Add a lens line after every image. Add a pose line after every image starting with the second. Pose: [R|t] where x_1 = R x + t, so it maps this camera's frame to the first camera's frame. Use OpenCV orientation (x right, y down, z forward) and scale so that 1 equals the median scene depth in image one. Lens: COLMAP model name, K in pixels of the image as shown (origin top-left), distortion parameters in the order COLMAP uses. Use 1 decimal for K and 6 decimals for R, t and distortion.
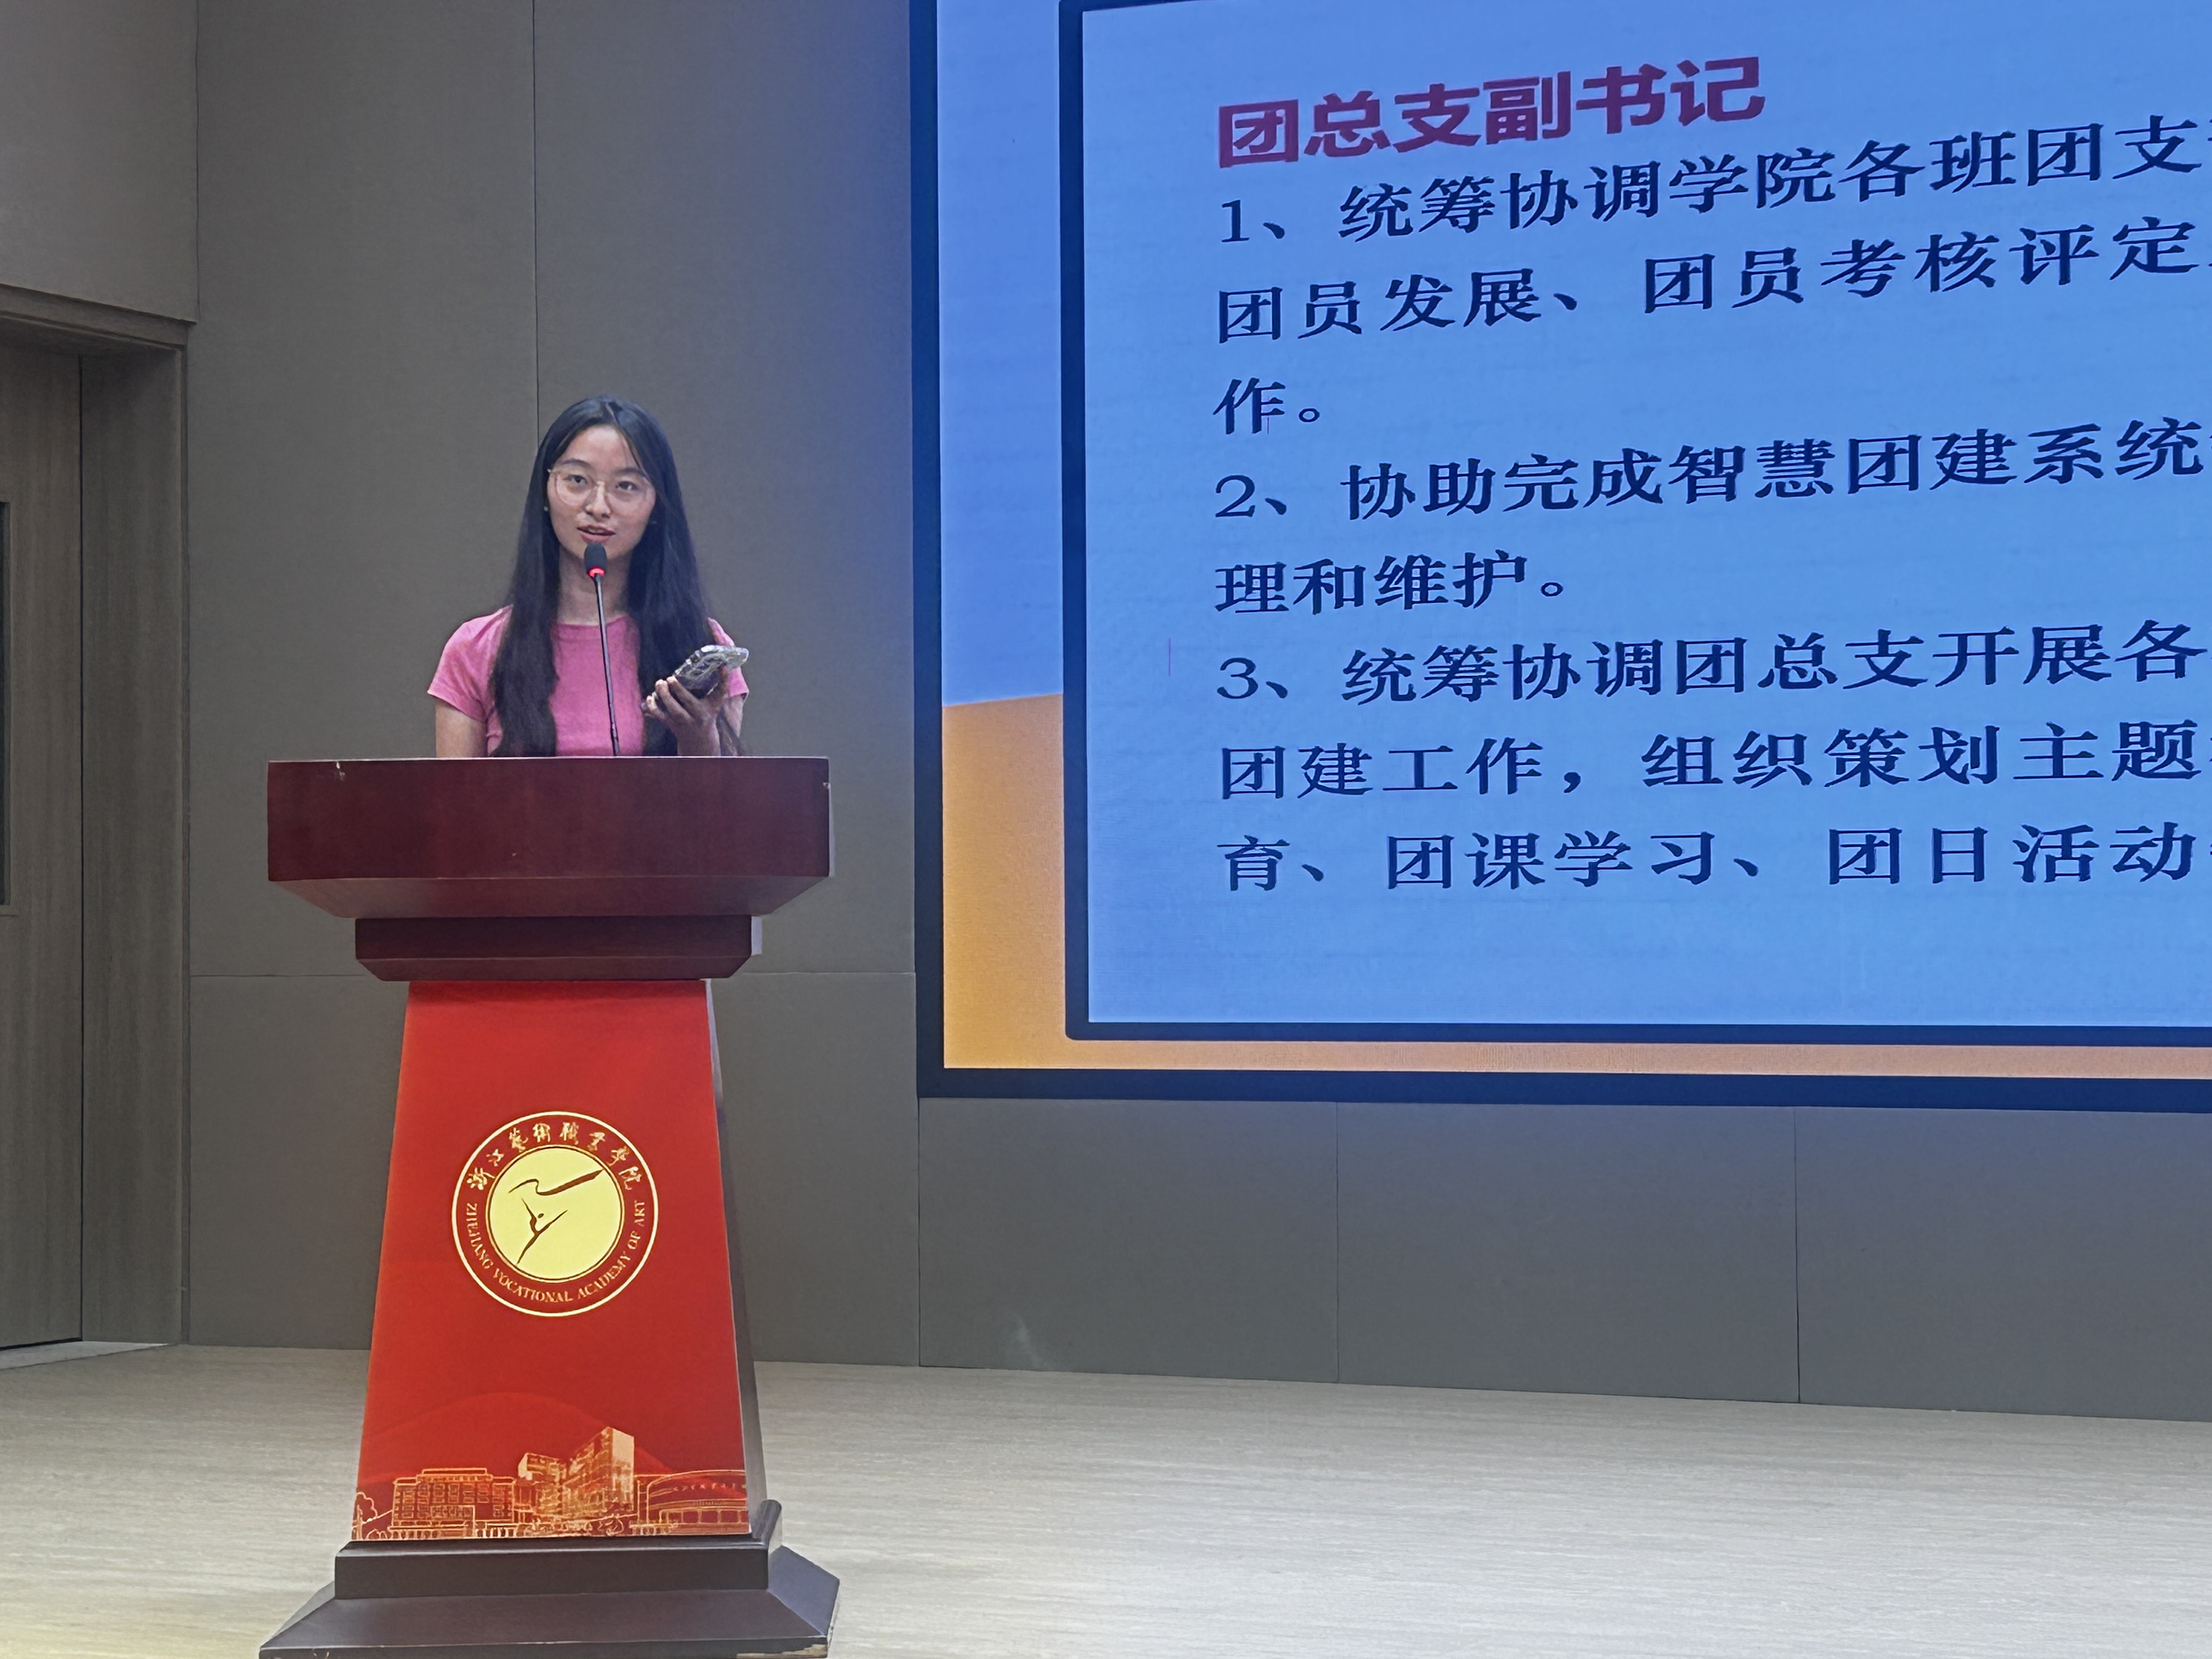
lens RADIAL K [[4551.7, 0, 1131.8], [0, 4551.7, 828.7], [0, 0, 1]] dist [0.129364, 0.000000]
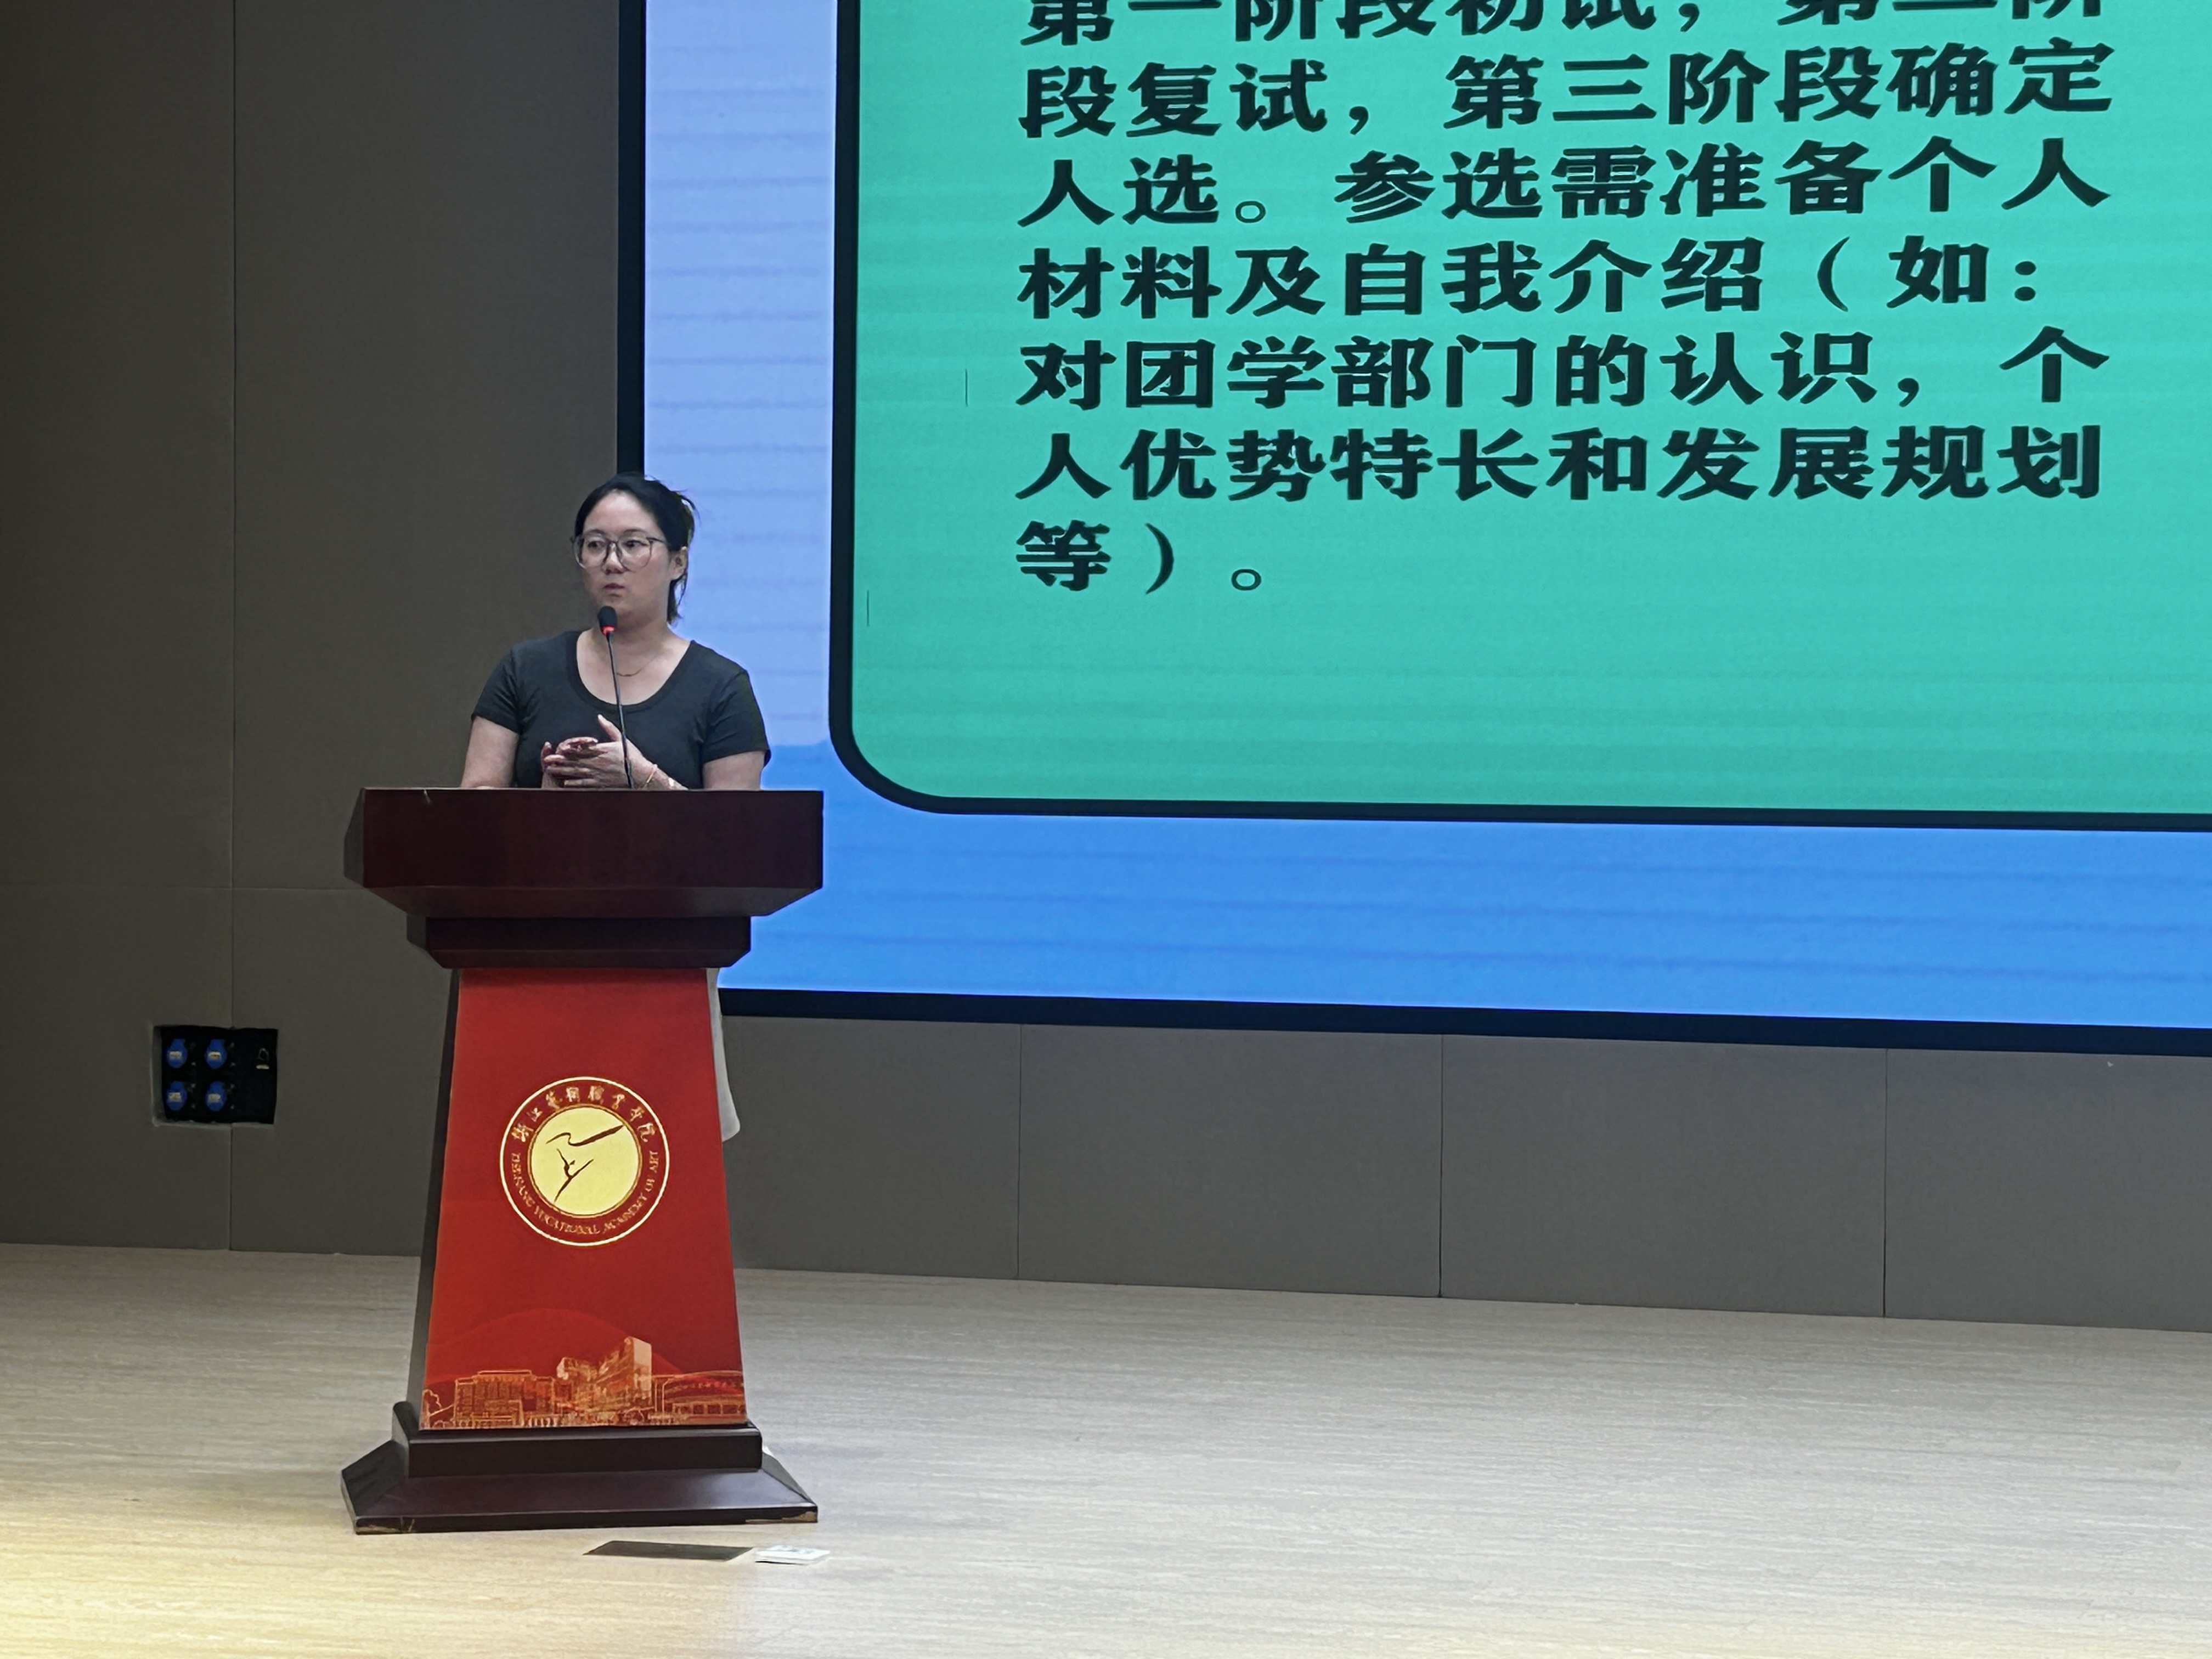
lens RADIAL K [[5437.2, 0, 1137.0], [0, 5437.2, 856.3], [0, 0, 1]] dist [0.149643, 0.000000]
pose [[0.986276, 0.012894, 0.164602, -0.220000], [-0.021668, 0.998431, 0.051626, -0.073859], [-0.163678, -0.054484, 0.985008, -0.440163]]
